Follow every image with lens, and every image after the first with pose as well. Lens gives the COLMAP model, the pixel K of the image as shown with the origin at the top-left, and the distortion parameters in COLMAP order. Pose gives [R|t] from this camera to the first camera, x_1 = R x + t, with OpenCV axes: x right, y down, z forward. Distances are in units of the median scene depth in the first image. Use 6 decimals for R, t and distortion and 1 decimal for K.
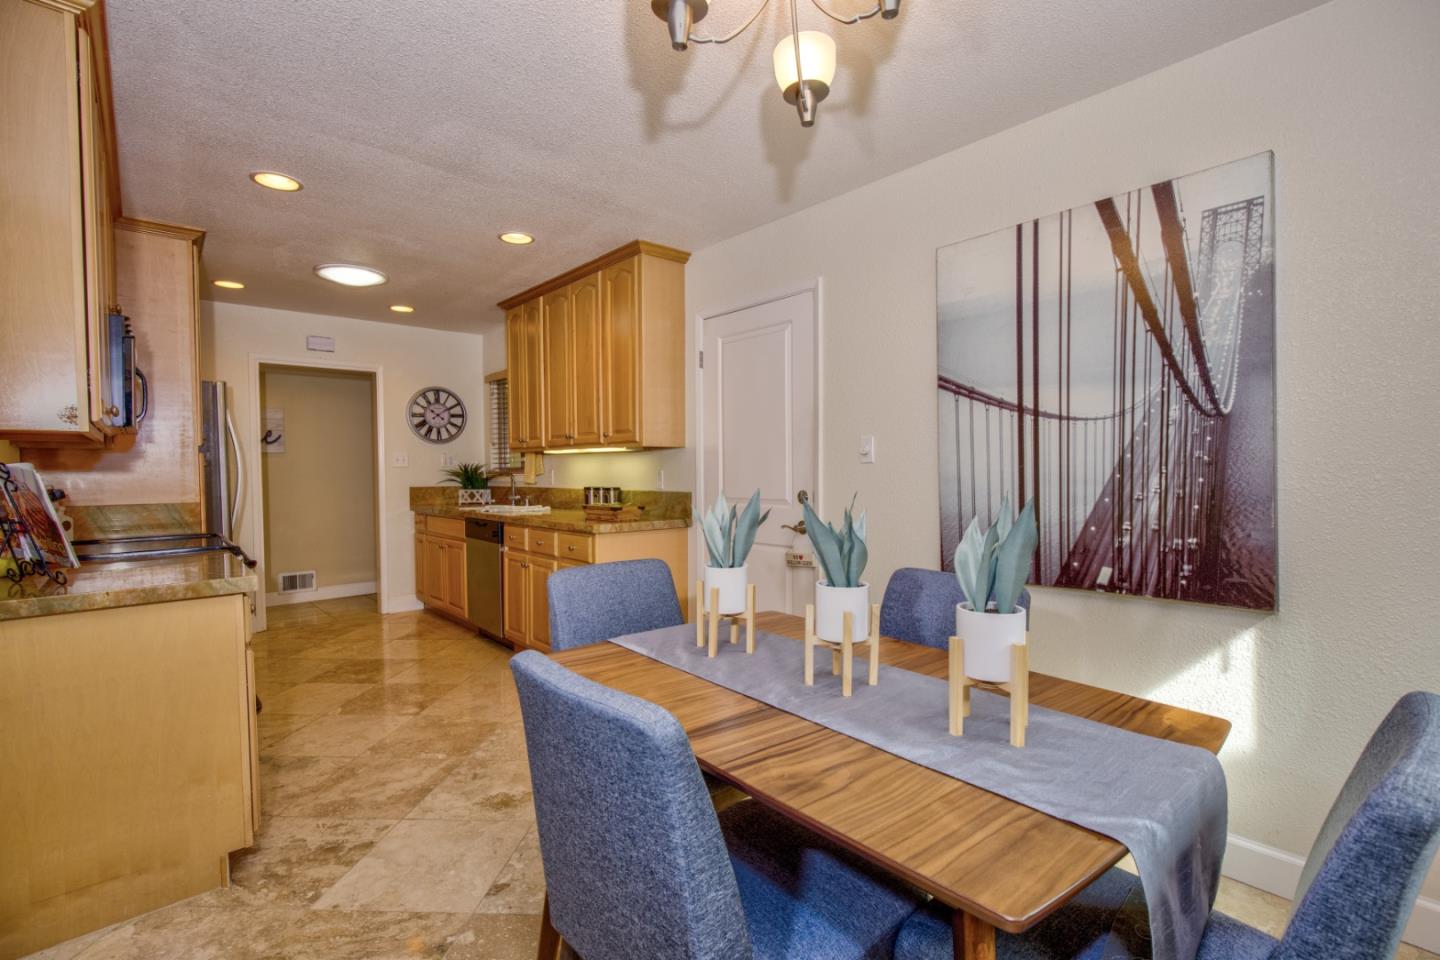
lens RADIAL K [[661.9, 0, 728.2], [0, 661.9, 484.7], [0, 0, 1]] dist [0.001828, -0.000203]
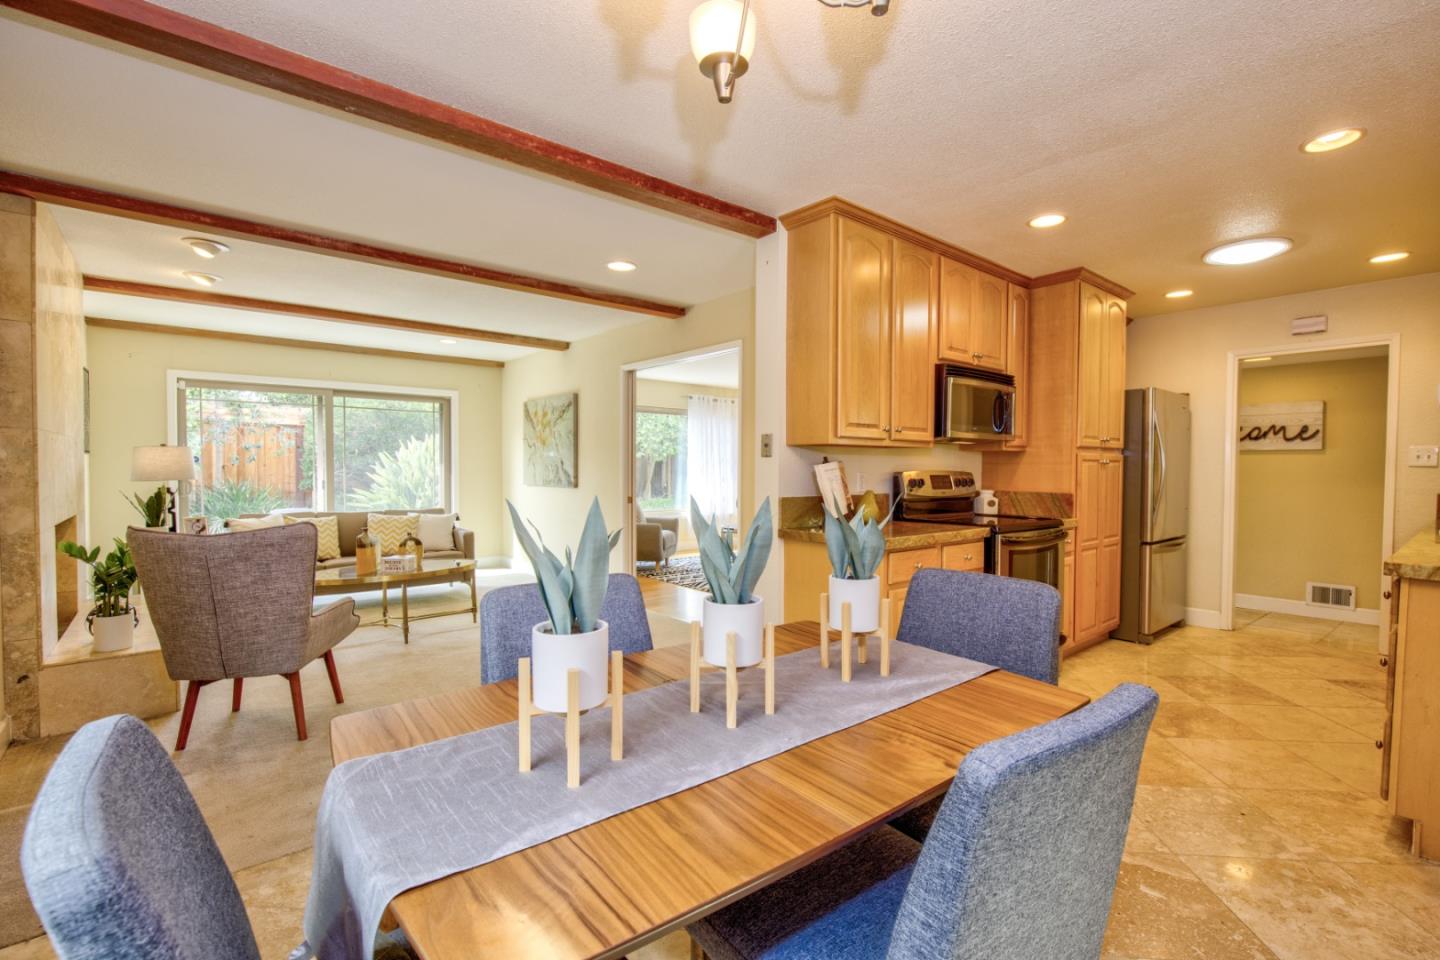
lens RADIAL K [[651.7, 0, 733.2], [0, 651.7, 484.5], [0, 0, 1]] dist [-0.011484, -0.000165]
pose [[-0.035725, 0.034820, -0.998755, 0.440497], [-0.031317, 0.998863, 0.035944, -0.014266], [0.998871, 0.032562, -0.034594, 0.439398]]
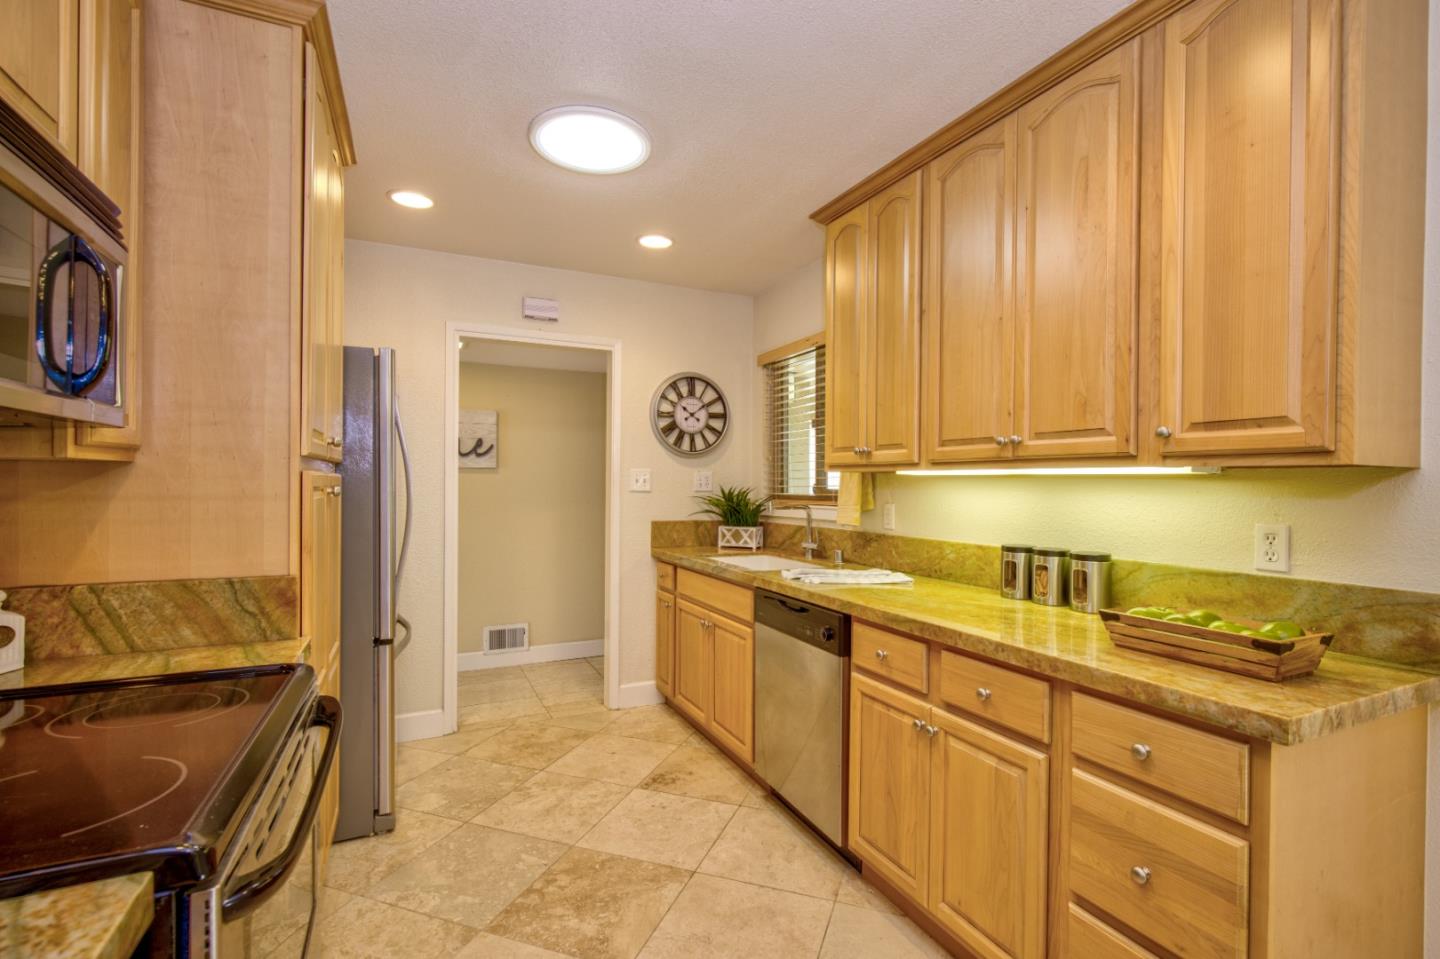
lens RADIAL K [[649.1, 0, 722.3], [0, 649.1, 484.8], [0, 0, 1]] dist [-0.002915, -0.001222]
pose [[0.959278, 0.016780, -0.281964, -0.396397], [-0.023528, 0.999512, -0.020563, -0.038065], [0.281481, 0.026360, 0.959205, 0.675187]]
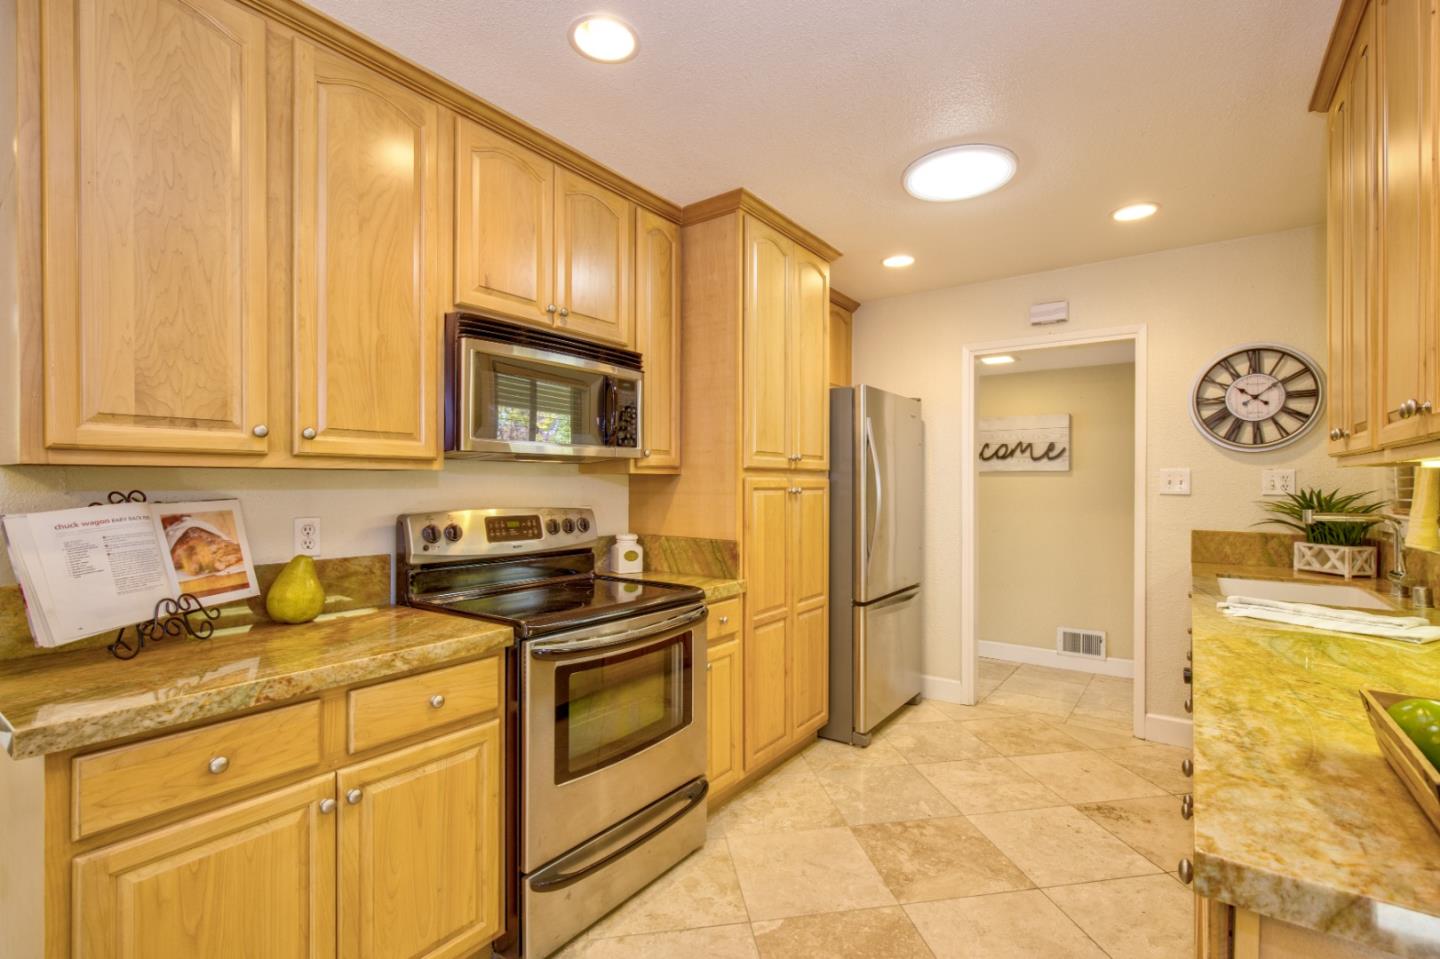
lens RADIAL K [[649.1, 0, 748.0], [0, 649.1, 483.8], [0, 0, 1]] dist [-0.002915, -0.001222]
pose [[0.230625, 0.009276, -0.972998, -0.051700], [-0.030130, 0.999543, 0.002387, -0.045753], [0.972576, 0.028766, 0.230800, 0.878658]]
